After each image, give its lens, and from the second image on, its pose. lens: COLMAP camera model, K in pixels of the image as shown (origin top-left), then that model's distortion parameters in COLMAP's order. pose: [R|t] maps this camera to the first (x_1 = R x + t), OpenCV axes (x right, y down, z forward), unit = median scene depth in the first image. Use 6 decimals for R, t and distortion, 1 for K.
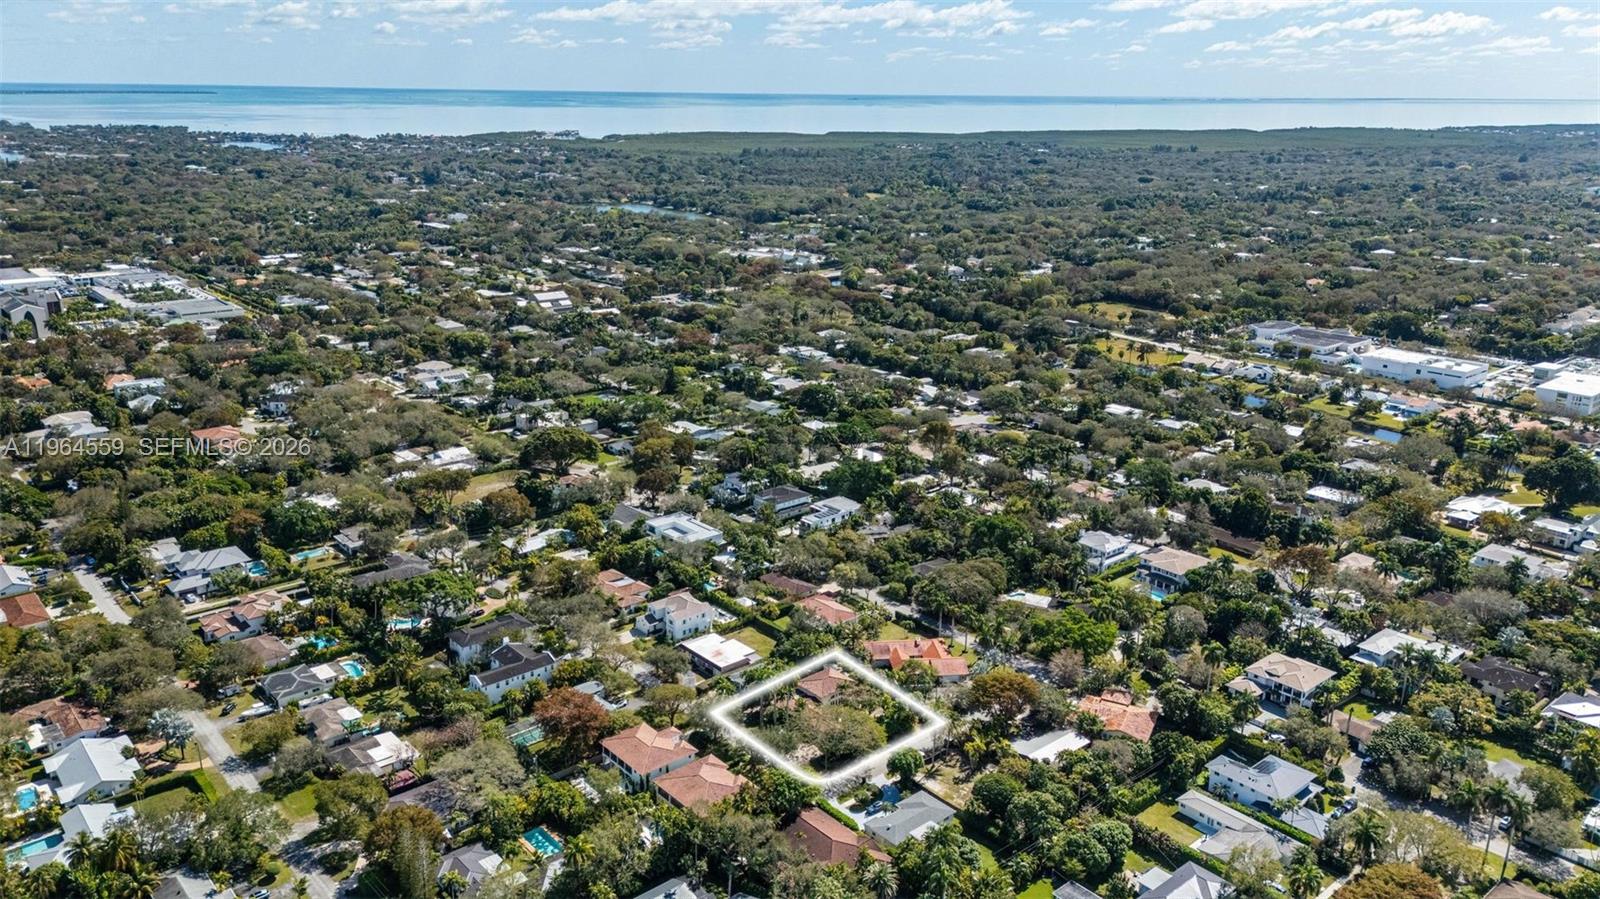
lens RADIAL K [[1177.2, 0, 812.8], [0, 1177.2, 445.8], [0, 0, 1]] dist [0.043942, -0.049927]
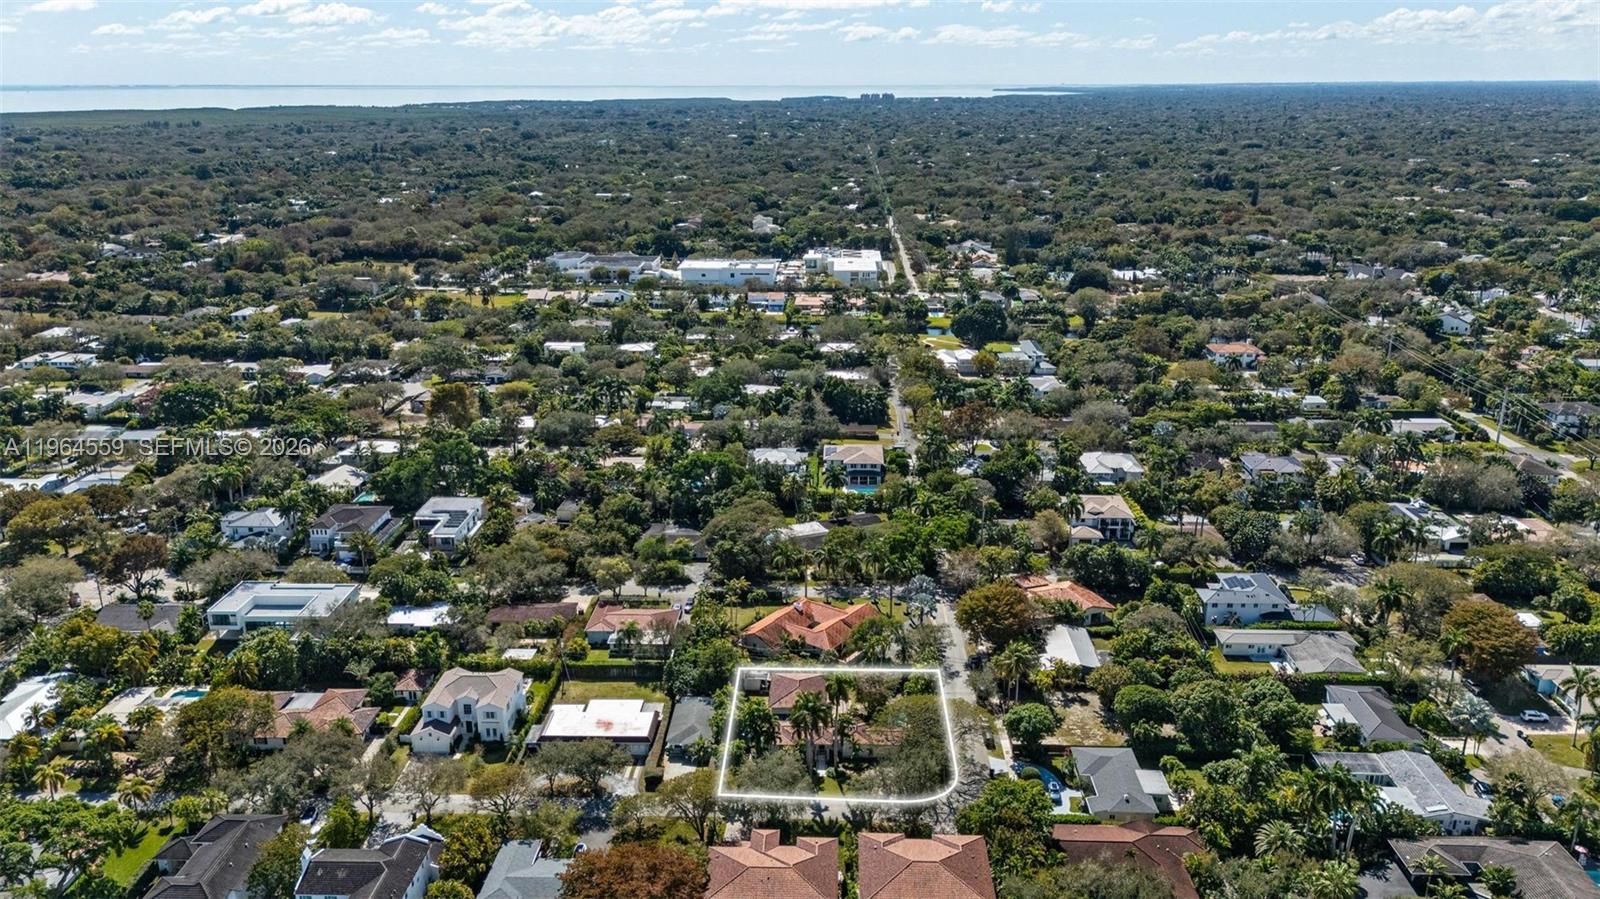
lens RADIAL K [[1173.9, 0, 798.1], [0, 1173.9, 450.4], [0, 0, 1]] dist [0.084057, -0.092042]
pose [[0.675317, -0.228968, 0.701086, -0.113924], [0.223525, 0.969420, 0.101294, -0.002422], [-0.702840, 0.088305, 0.705846, 0.124187]]
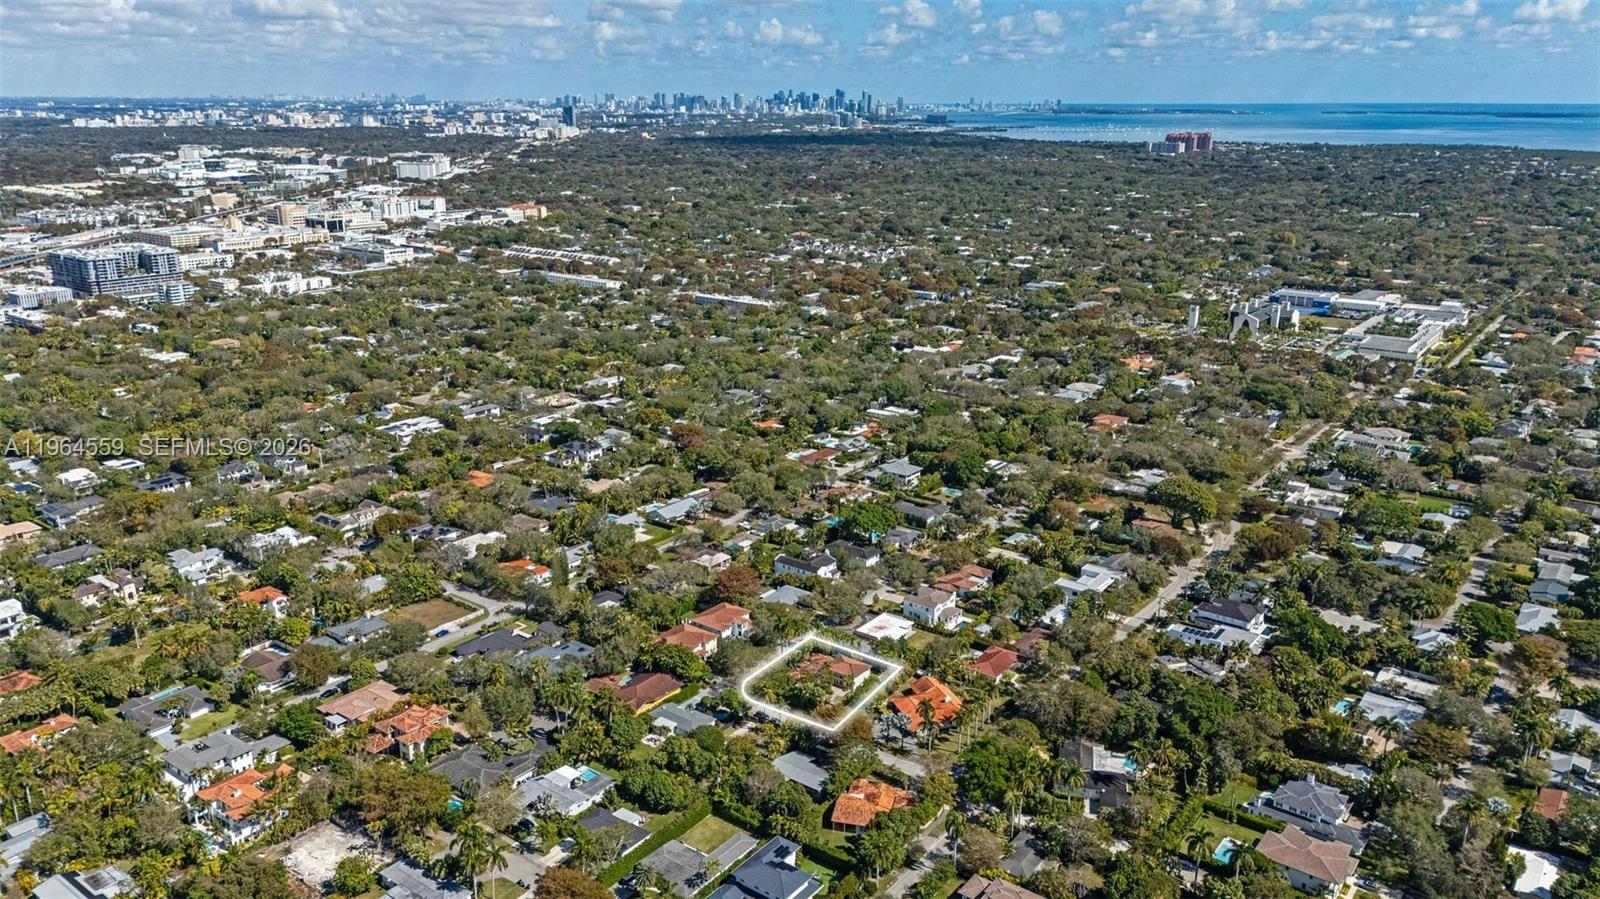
lens RADIAL K [[1173.9, 0, 798.1], [0, 1173.9, 450.4], [0, 0, 1]] dist [0.084057, -0.092042]
pose [[0.194159, 0.268686, -0.943456, 0.275419], [-0.284642, 0.935812, 0.207931, -0.062859], [0.938766, 0.228176, 0.258176, 0.145632]]
